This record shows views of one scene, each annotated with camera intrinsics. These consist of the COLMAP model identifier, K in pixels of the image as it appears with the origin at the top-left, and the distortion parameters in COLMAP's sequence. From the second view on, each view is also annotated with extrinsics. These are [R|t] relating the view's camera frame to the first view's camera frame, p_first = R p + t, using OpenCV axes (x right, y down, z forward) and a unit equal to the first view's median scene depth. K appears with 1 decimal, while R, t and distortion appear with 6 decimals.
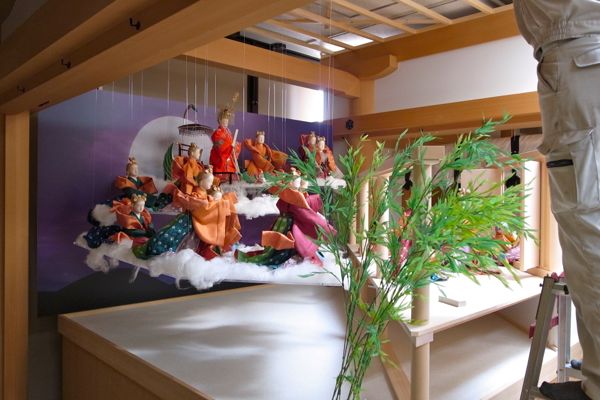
lens RADIAL K [[490.5, 0, 302.1], [0, 490.5, 198.3], [0, 0, 1]] dist [-0.054364, 0.051380]
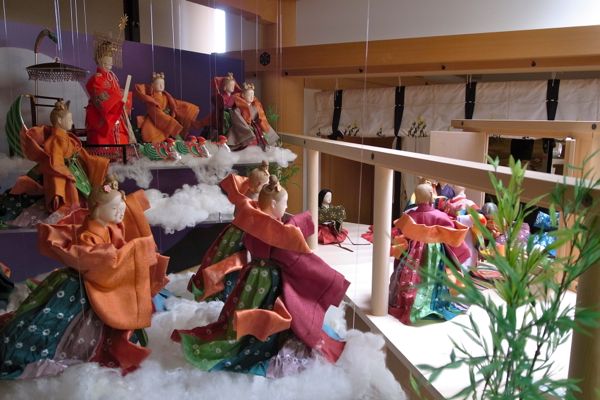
lens RADIAL K [[490.5, 0, 302.1], [0, 490.5, 198.3], [0, 0, 1]] dist [-0.054364, 0.051380]
pose [[0.963978, -0.044808, 0.262182, -0.087309], [0.002171, 0.987001, 0.160699, -0.082264], [-0.265974, -0.154340, 0.951544, 0.306030]]
